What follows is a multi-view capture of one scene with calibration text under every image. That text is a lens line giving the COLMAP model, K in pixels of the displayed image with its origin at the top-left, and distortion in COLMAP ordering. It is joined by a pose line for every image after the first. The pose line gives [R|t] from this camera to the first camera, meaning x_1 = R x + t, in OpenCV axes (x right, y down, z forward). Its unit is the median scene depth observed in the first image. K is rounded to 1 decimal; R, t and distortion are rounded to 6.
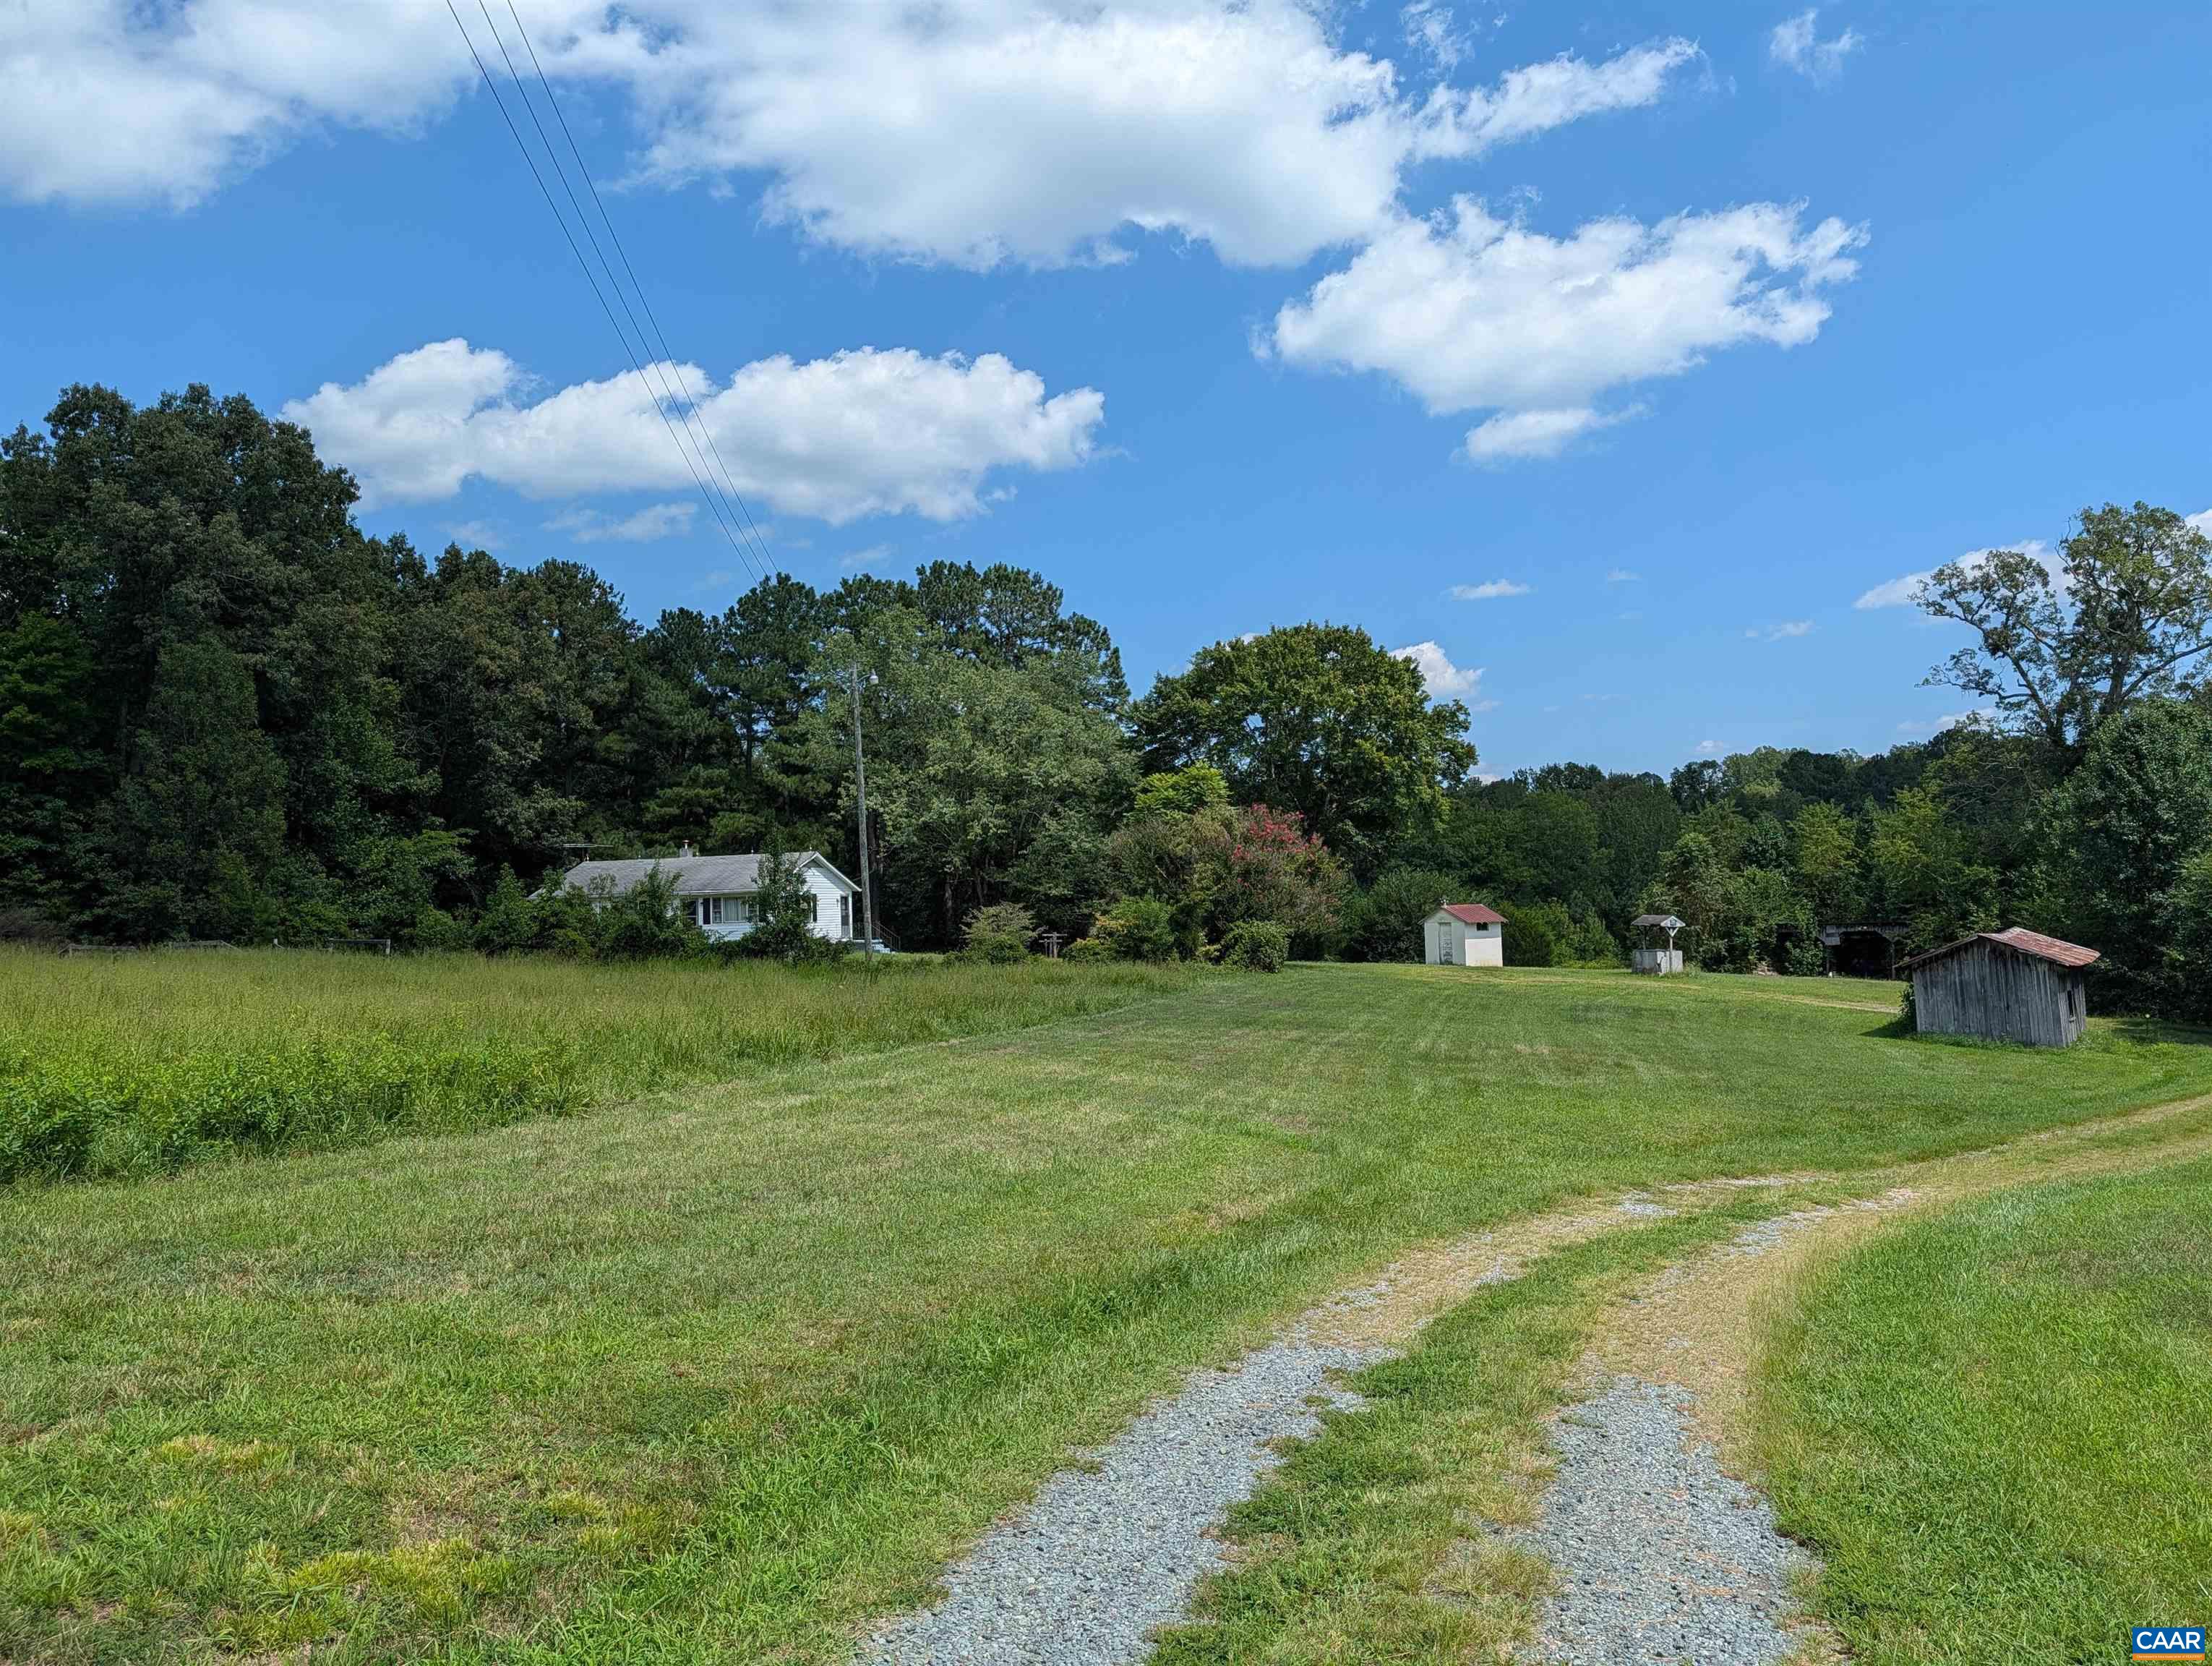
lens RADIAL K [[1558.8, 0, 1106.0], [0, 1558.8, 833.0], [0, 0, 1]] dist [0.005990, -0.004966]
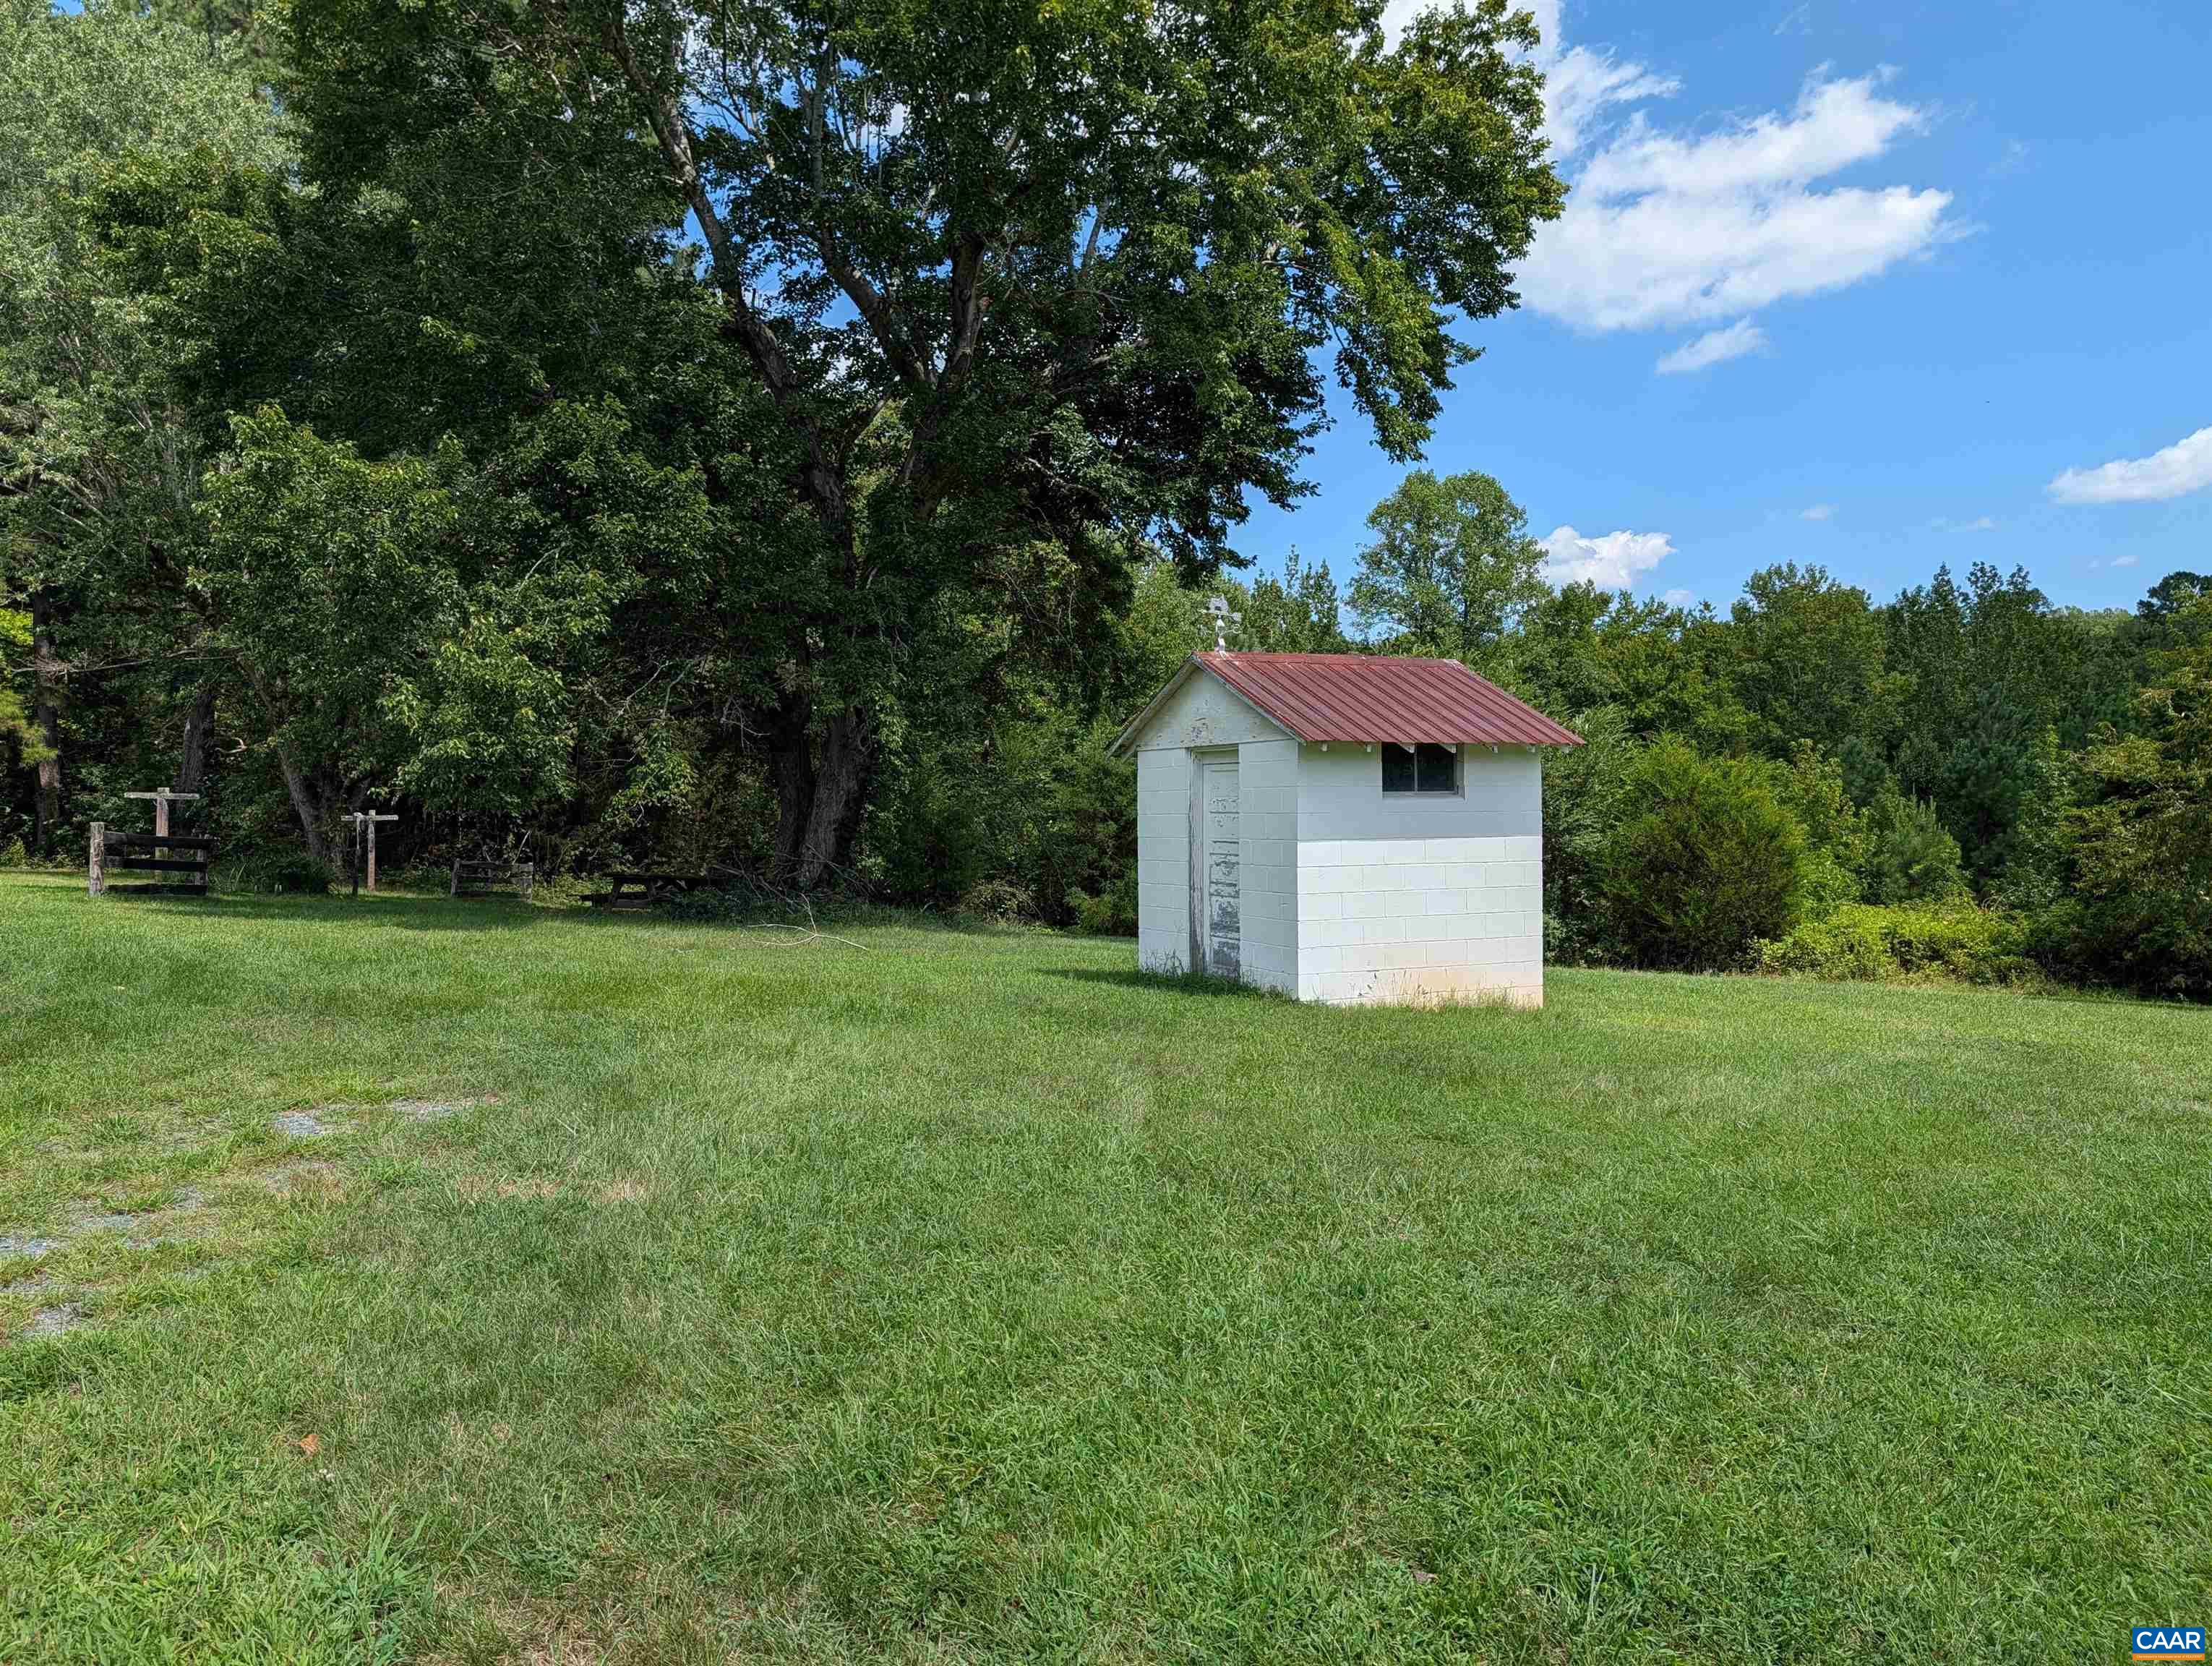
lens RADIAL K [[1558.8, 0, 1106.0], [0, 1558.8, 833.0], [0, 0, 1]] dist [0.005990, -0.004966]
pose [[0.991721, 0.027744, -0.125377, 0.167125], [-0.018574, 0.997106, 0.073722, 0.040303], [0.127060, -0.070783, 0.989366, 0.603950]]
